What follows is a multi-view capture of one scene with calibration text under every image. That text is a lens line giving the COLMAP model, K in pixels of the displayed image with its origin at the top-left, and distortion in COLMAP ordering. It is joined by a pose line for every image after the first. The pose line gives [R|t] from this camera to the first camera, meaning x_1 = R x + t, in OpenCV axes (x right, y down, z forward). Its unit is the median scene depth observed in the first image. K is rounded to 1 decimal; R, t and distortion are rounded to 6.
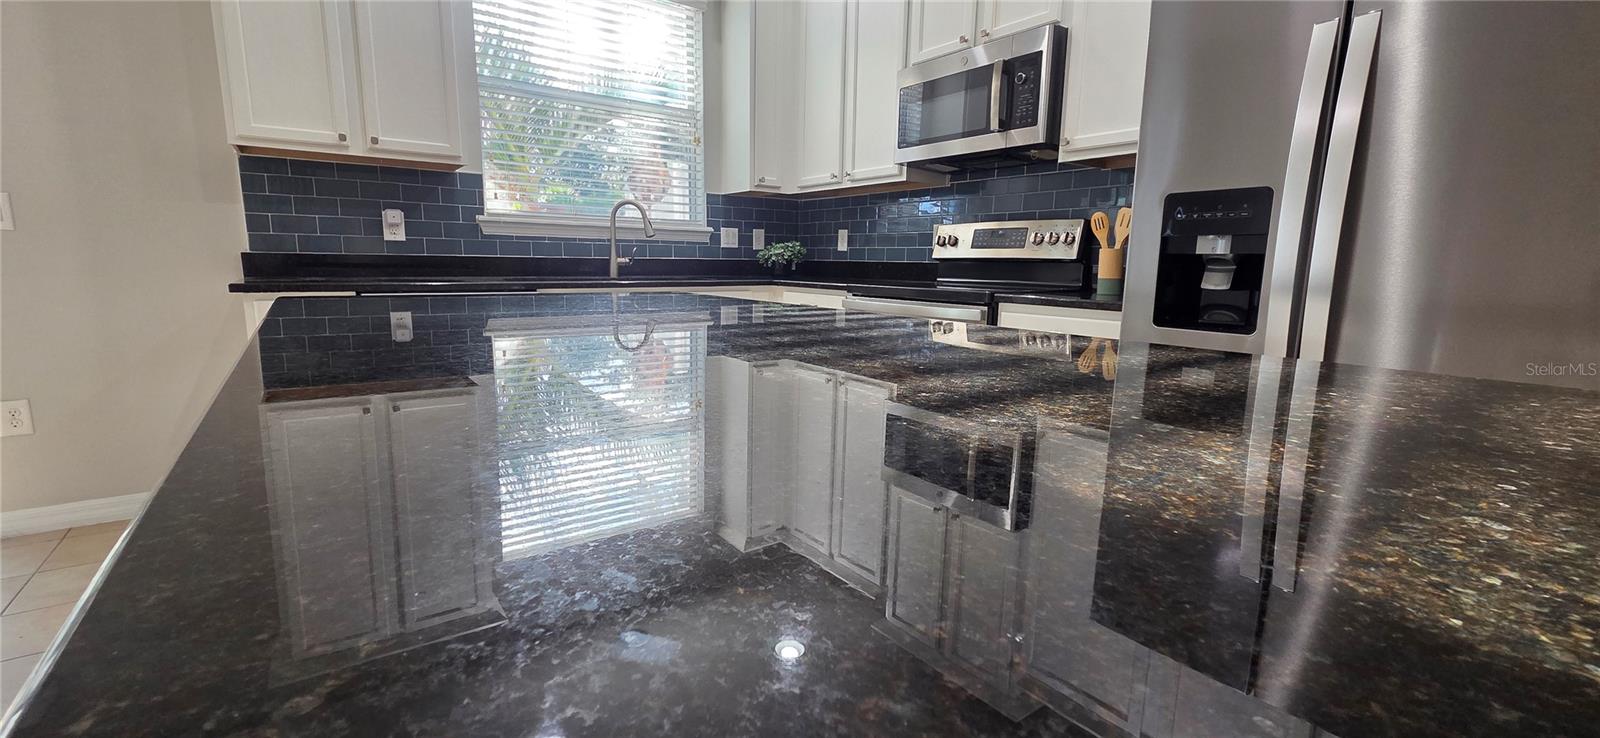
lens RADIAL K [[648.3, 0, 800.0], [0, 648.3, 369.0], [0, 0, 1]] dist [0.003353, -0.000556]
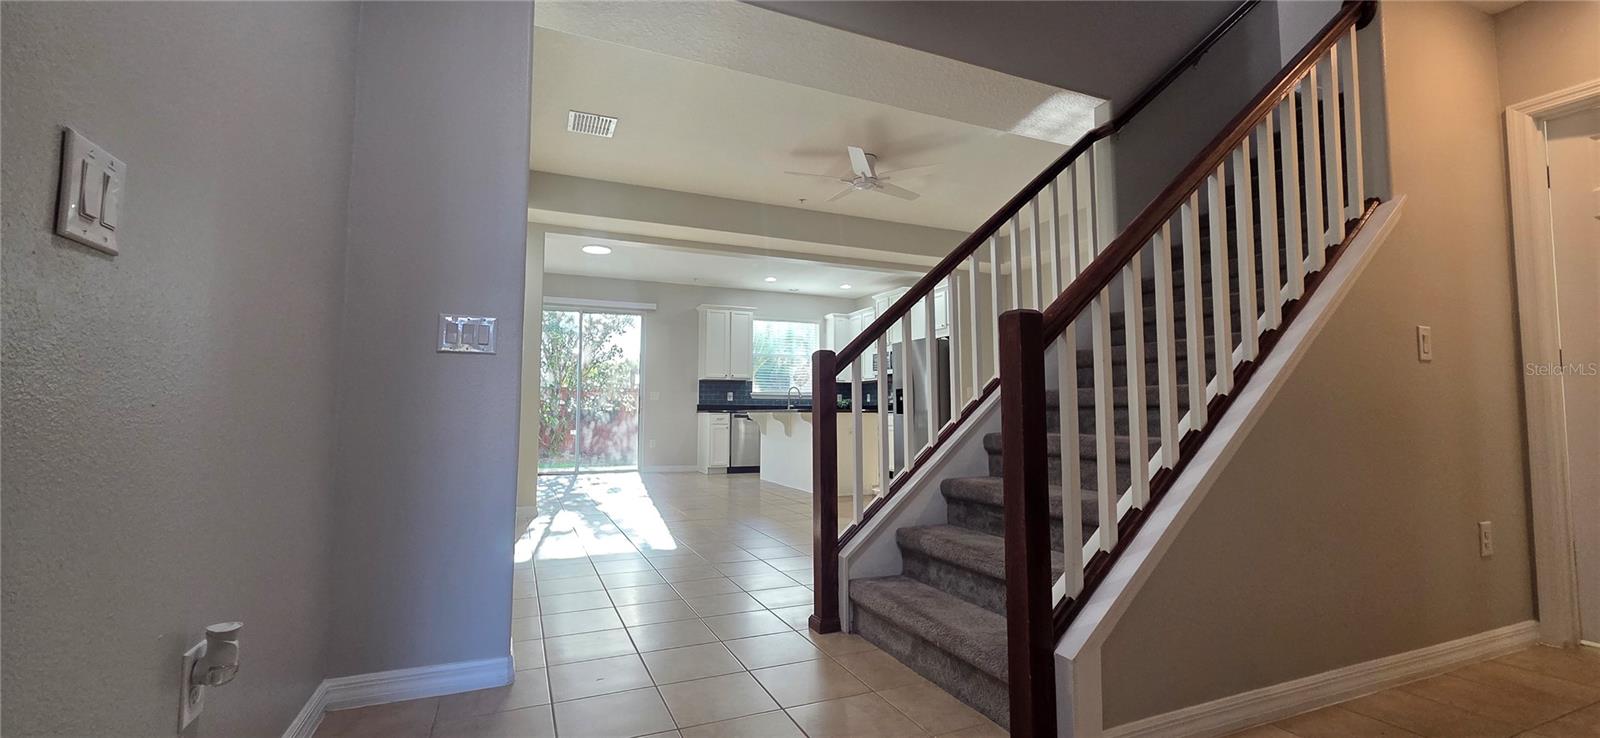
lens RADIAL K [[648.3, 0, 800.0], [0, 648.3, 369.0], [0, 0, 1]] dist [0.003353, -0.000556]
pose [[0.973724, -0.027970, -0.226006, 0.518570], [-0.025798, 0.972492, -0.231504, 0.416907], [0.226264, 0.231251, 0.946217, -2.168248]]
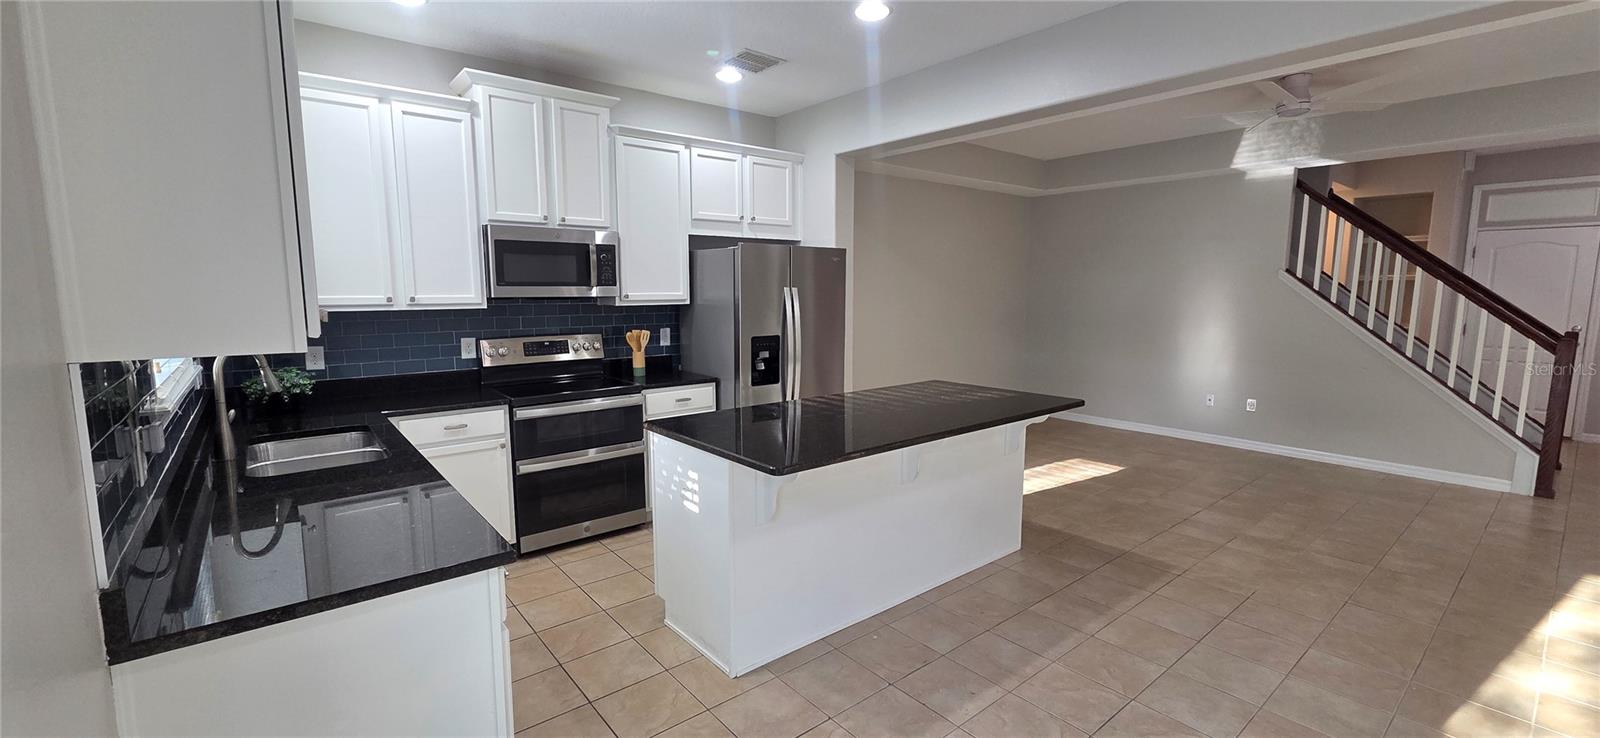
lens RADIAL K [[648.3, 0, 800.0], [0, 648.3, 369.0], [0, 0, 1]] dist [0.003353, -0.000556]
pose [[-0.039086, -0.133531, 0.990274, -1.080841], [0.171320, 0.975461, 0.138296, -0.244480], [-0.984440, 0.175059, -0.015250, 0.451413]]
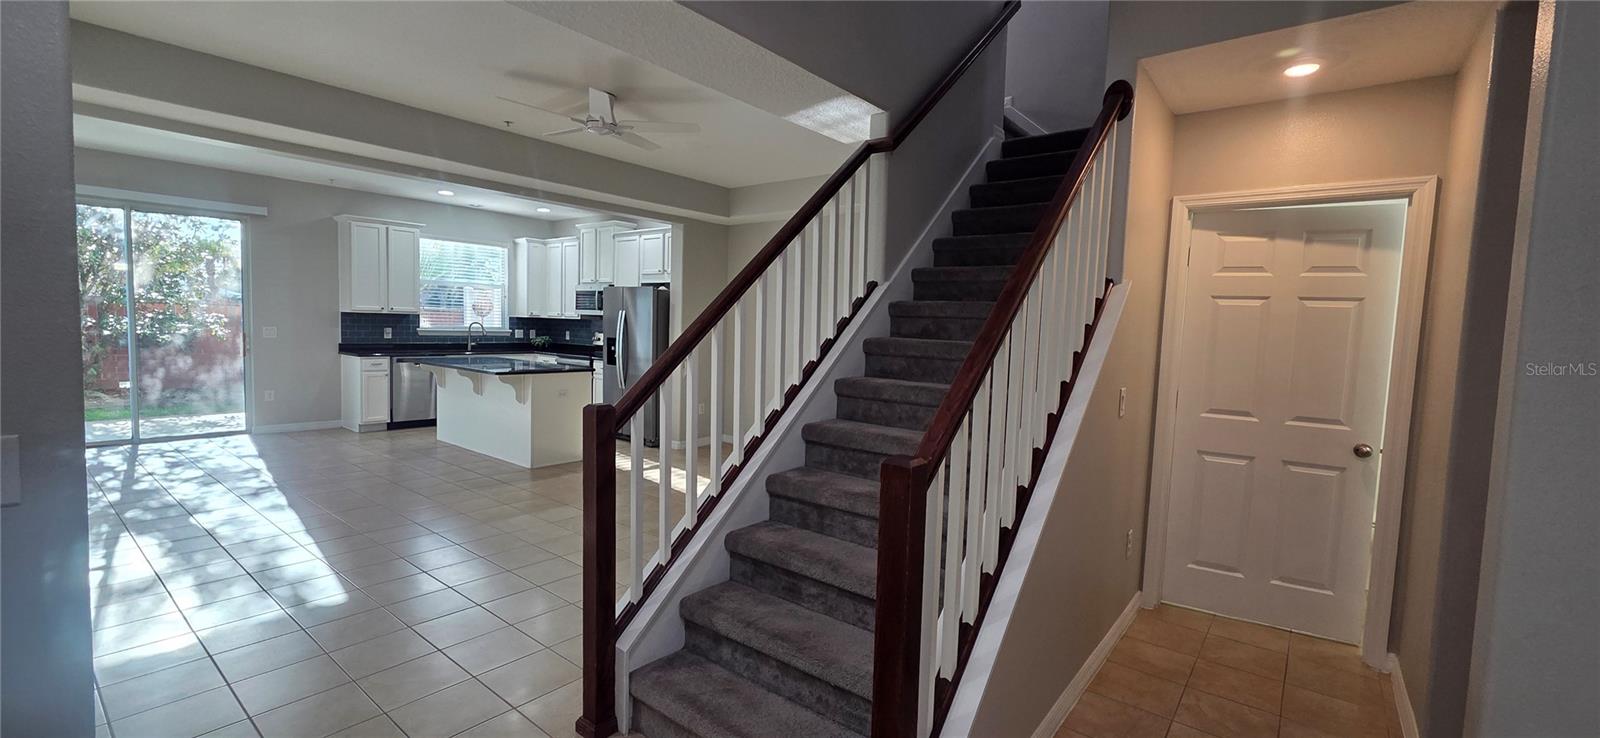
lens RADIAL K [[648.3, 0, 800.0], [0, 648.3, 369.0], [0, 0, 1]] dist [0.003353, -0.000556]
pose [[0.967522, -0.000933, 0.252783, 0.380925], [0.023352, 0.996047, -0.085703, 0.210160], [-0.251704, 0.088823, 0.963720, -2.064284]]
